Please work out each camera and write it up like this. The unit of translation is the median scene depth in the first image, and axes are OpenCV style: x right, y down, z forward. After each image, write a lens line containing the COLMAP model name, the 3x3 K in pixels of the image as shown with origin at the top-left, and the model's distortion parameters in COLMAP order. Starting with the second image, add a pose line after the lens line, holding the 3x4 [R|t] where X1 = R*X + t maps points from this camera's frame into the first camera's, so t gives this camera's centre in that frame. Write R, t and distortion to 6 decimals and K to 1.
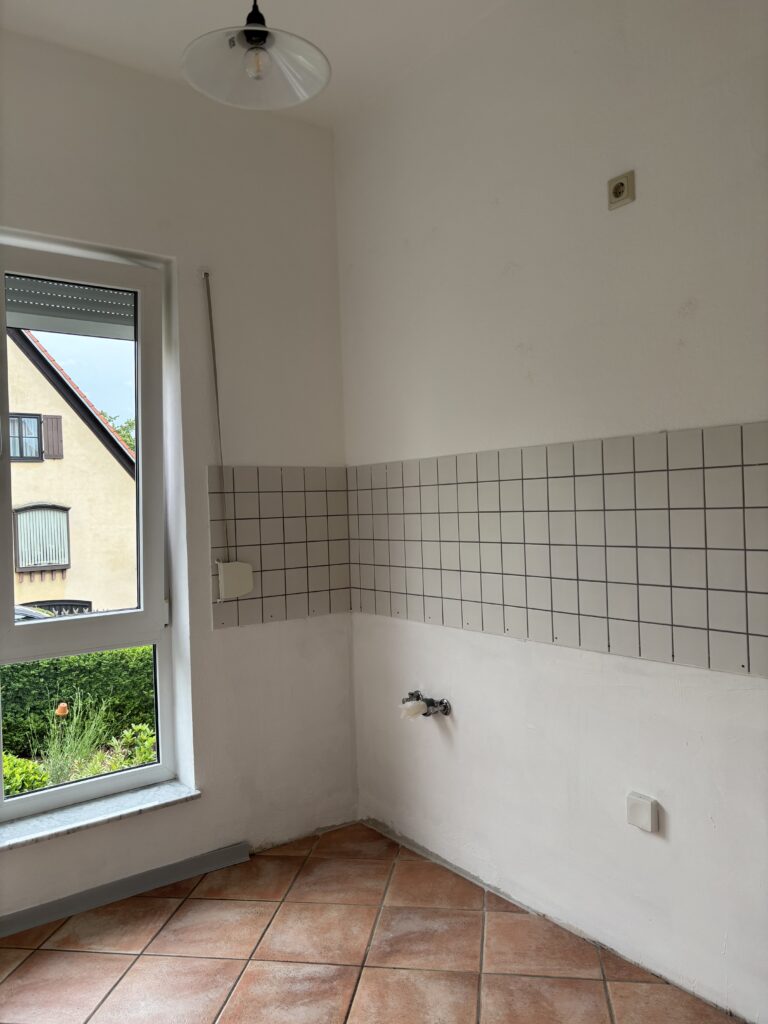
lens RADIAL K [[777.3, 0, 385.5], [0, 777.3, 516.0], [0, 0, 1]] dist [0.046204, -0.052584]
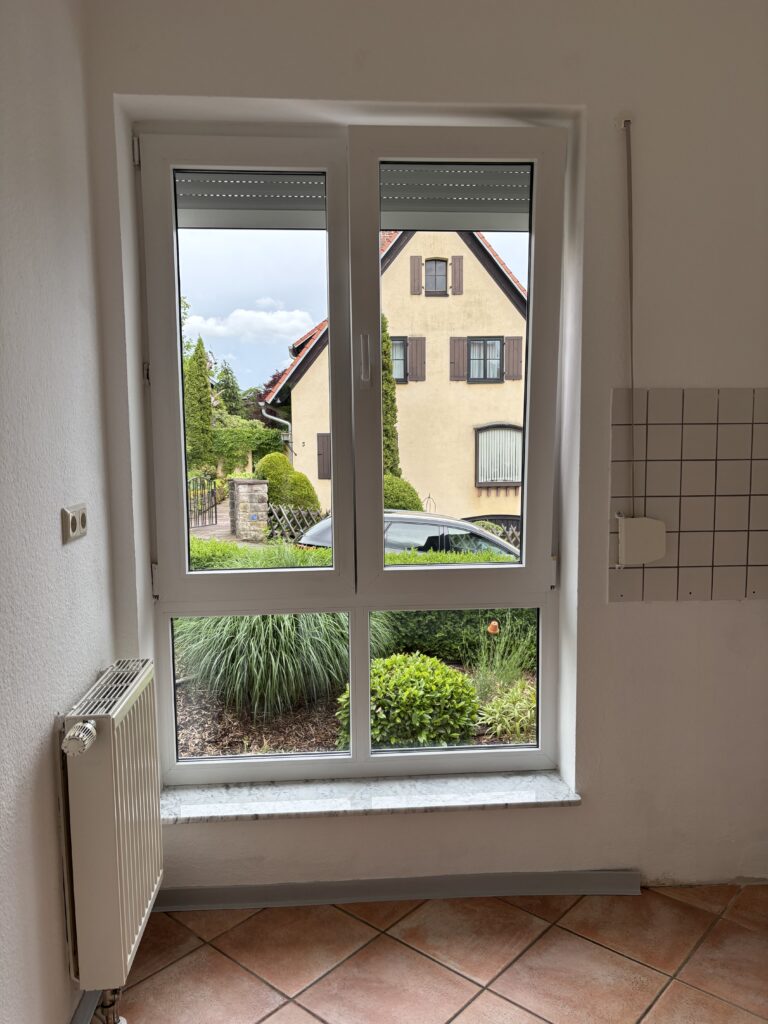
lens RADIAL K [[777.3, 0, 386.3], [0, 777.3, 518.9], [0, 0, 1]] dist [0.046204, -0.052584]
pose [[0.842776, 0.080833, -0.532161, 0.000712], [-0.023897, 0.993304, 0.113034, -0.019721], [0.537734, -0.082546, 0.839064, 0.234456]]
